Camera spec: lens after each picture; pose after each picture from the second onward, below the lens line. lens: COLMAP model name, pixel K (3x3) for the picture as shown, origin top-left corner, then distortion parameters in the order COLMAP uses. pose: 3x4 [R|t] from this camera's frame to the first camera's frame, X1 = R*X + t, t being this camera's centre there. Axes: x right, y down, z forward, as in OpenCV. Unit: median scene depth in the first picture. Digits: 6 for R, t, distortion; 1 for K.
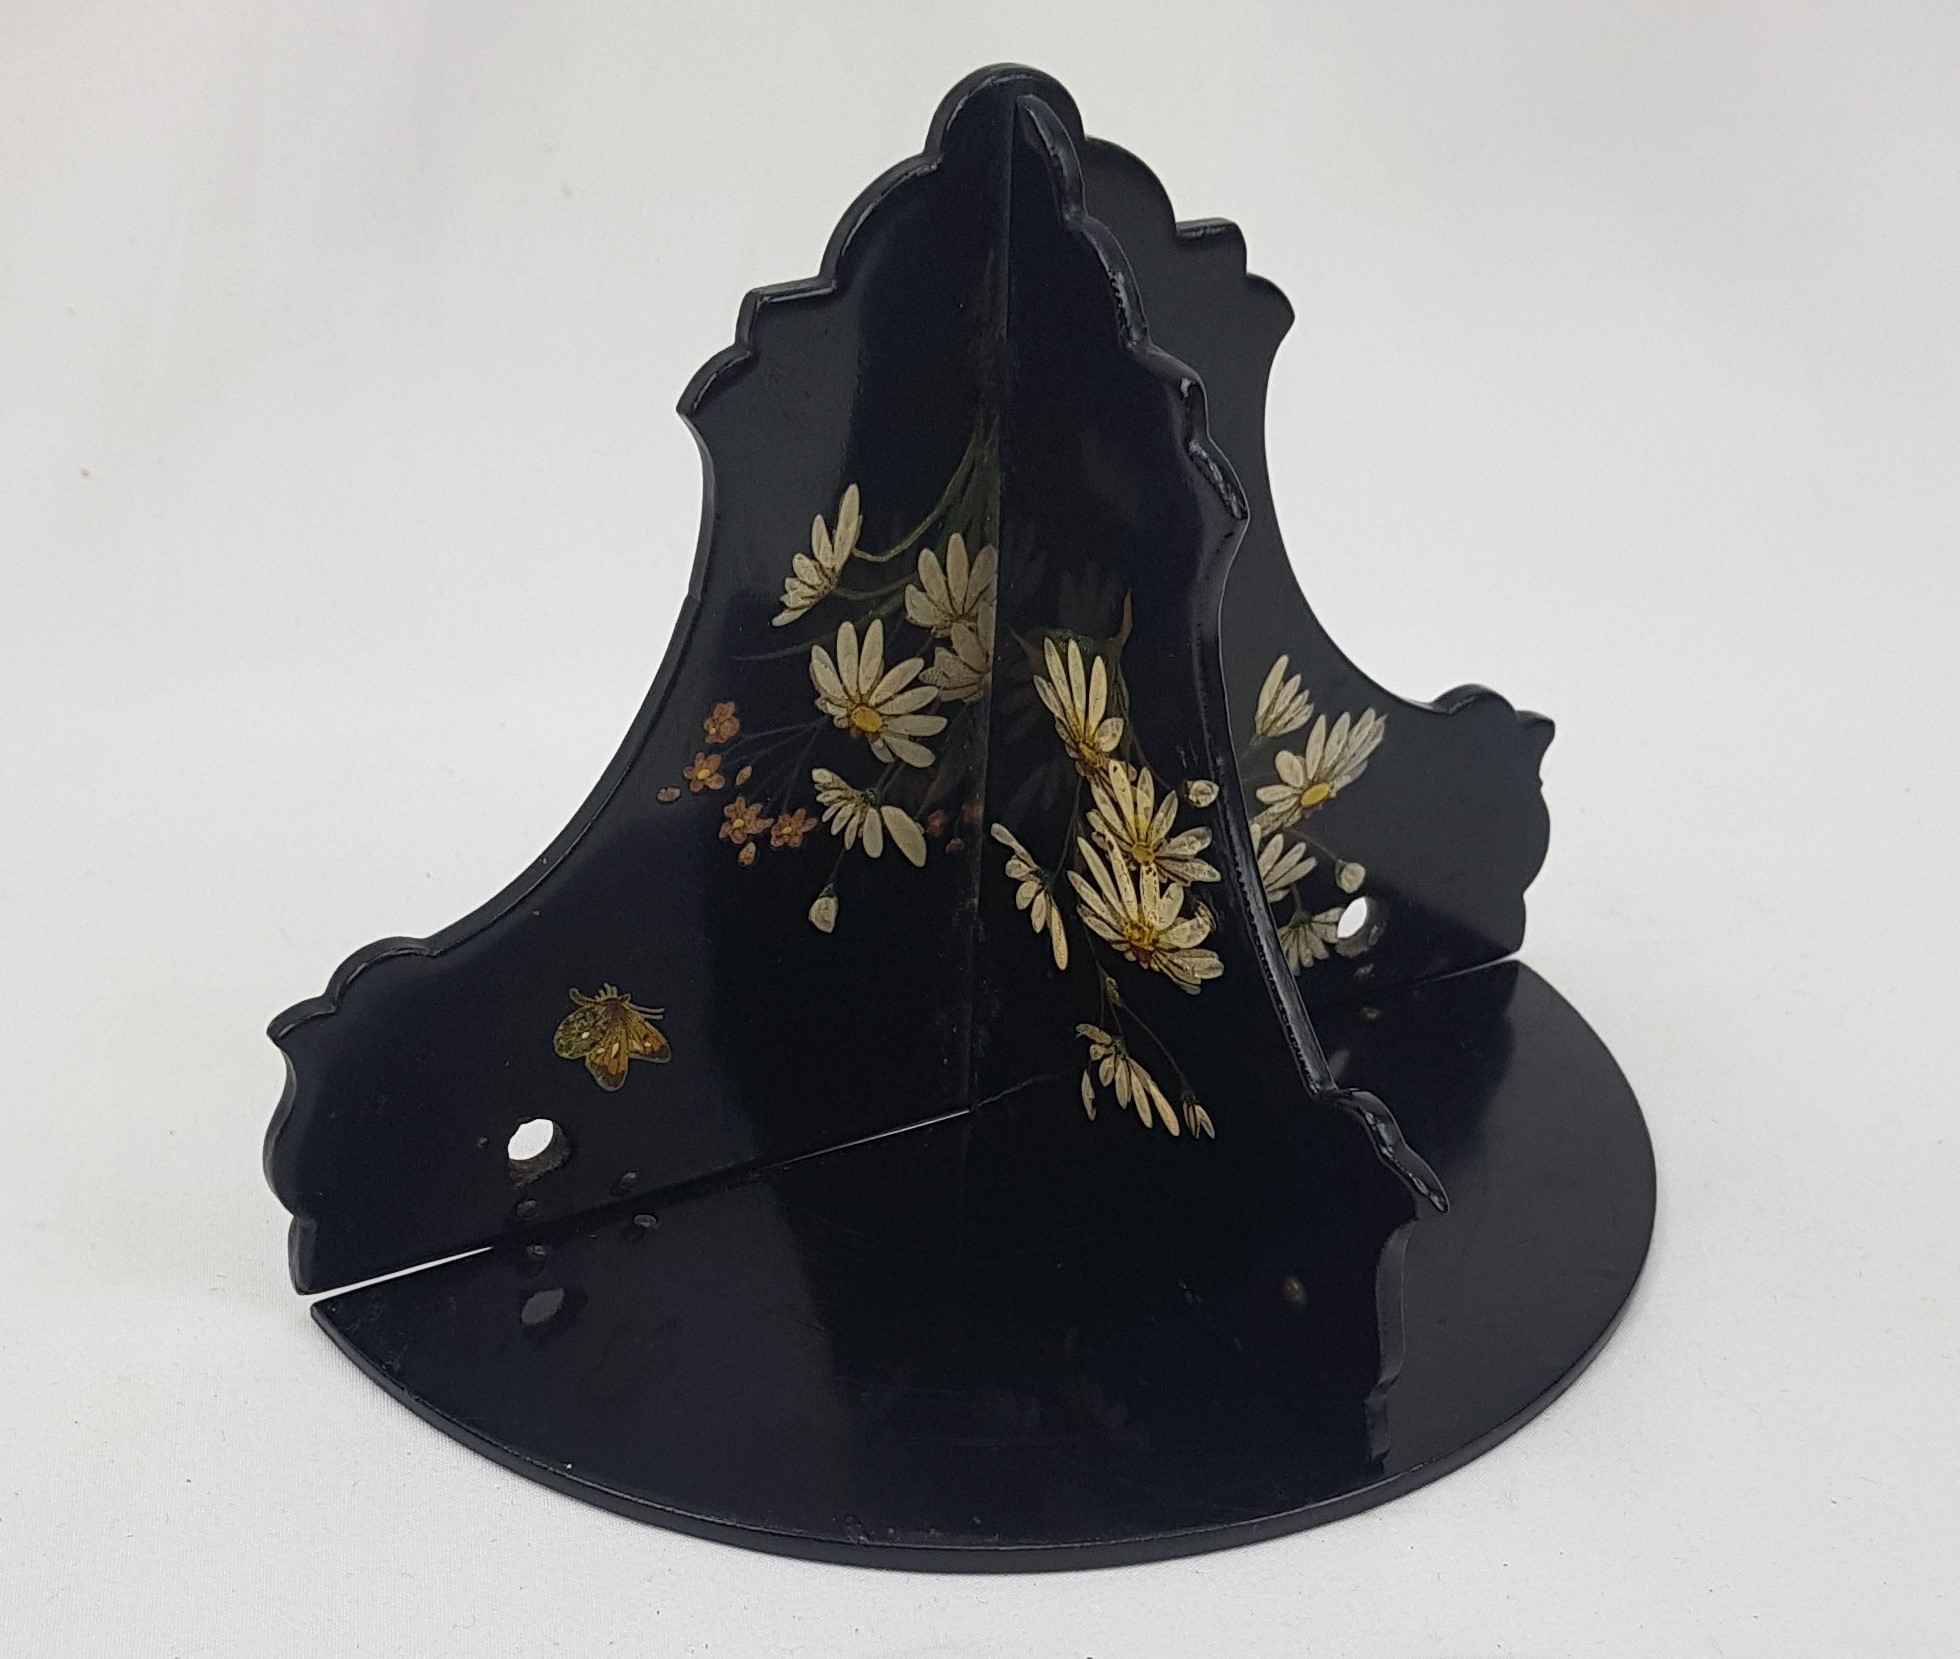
lens RADIAL K [[1634.3, 0, 980.0], [0, 1634.3, 829.5], [0, 0, 1]] dist [-0.002826, -0.004205]
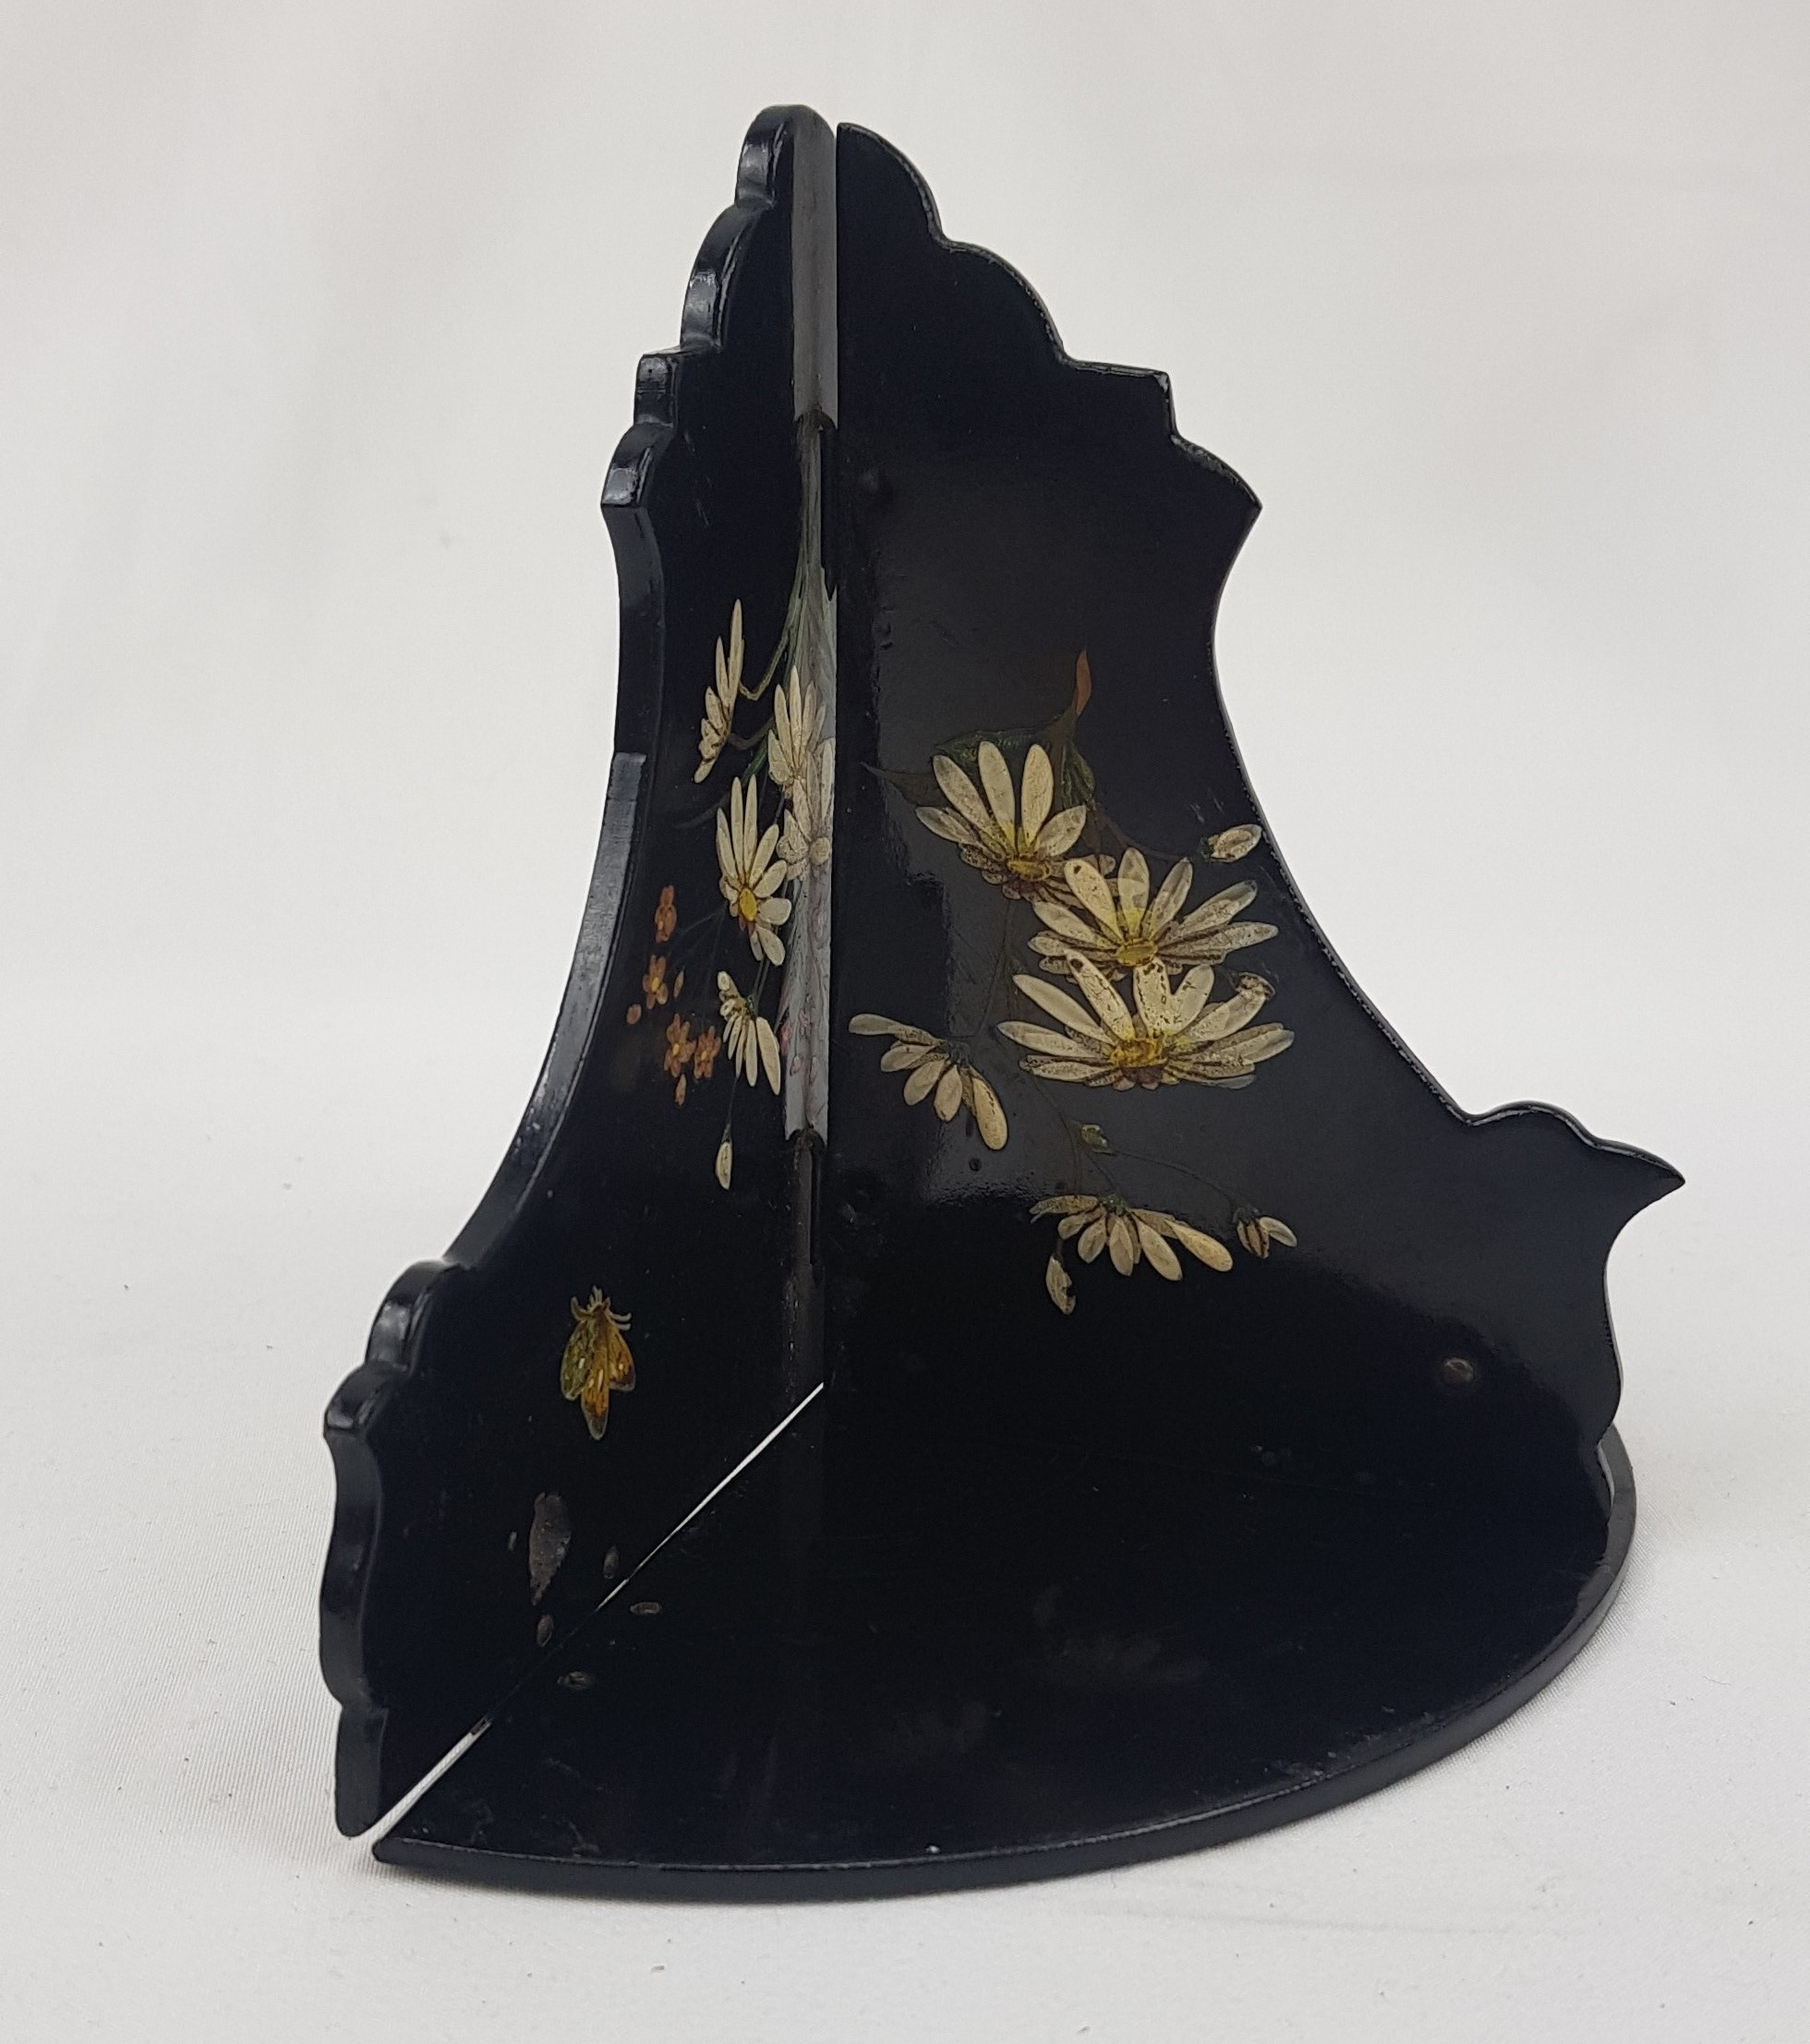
lens RADIAL K [[1771.1, 0, 904.8], [0, 1771.1, 957.8], [0, 0, 1]] dist [0.002649, 0.007633]
pose [[0.904882, -0.252443, 0.342725, -0.334653], [0.291642, 0.954164, -0.067195, 0.044485], [-0.310053, 0.160757, 0.937030, 0.150011]]
